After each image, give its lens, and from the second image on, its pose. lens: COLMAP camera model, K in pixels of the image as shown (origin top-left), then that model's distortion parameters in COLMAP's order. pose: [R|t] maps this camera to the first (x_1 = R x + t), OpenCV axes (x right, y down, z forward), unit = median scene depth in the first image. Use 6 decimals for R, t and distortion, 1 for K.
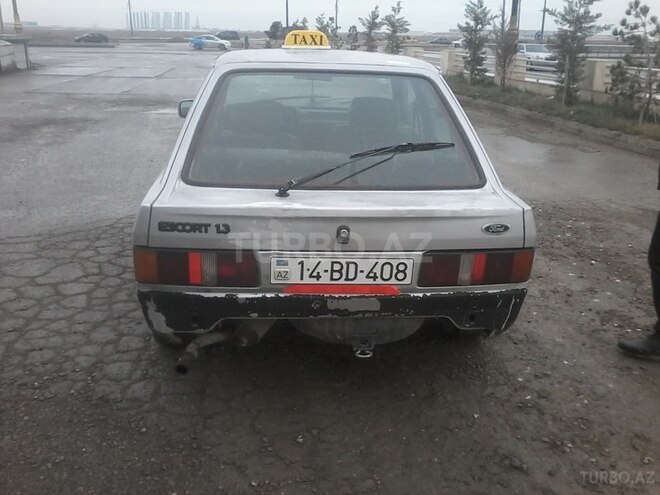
lens RADIAL K [[578.3, 0, 330.0], [0, 578.3, 247.5], [0, 0, 1]] dist [-0.001320, -0.004118]
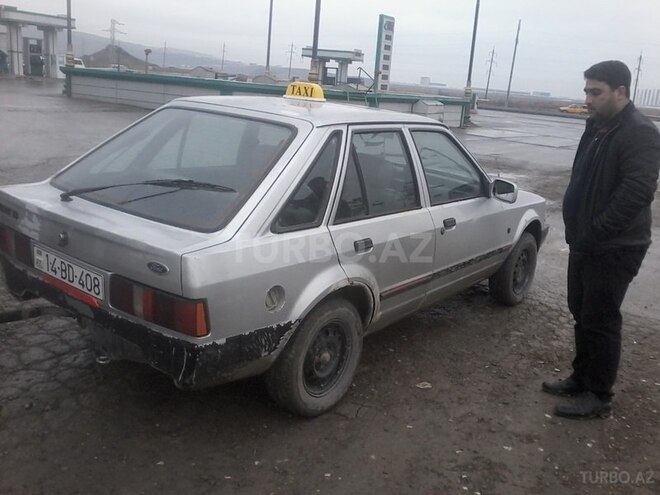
lens RADIAL K [[578.3, 0, 330.0], [0, 578.3, 247.5], [0, 0, 1]] dist [-0.001320, -0.004118]
pose [[0.773309, 0.214567, -0.596619, 1.051502], [-0.277989, 0.960469, -0.014896, -0.127911], [0.569838, 0.177373, 0.802386, 0.356779]]
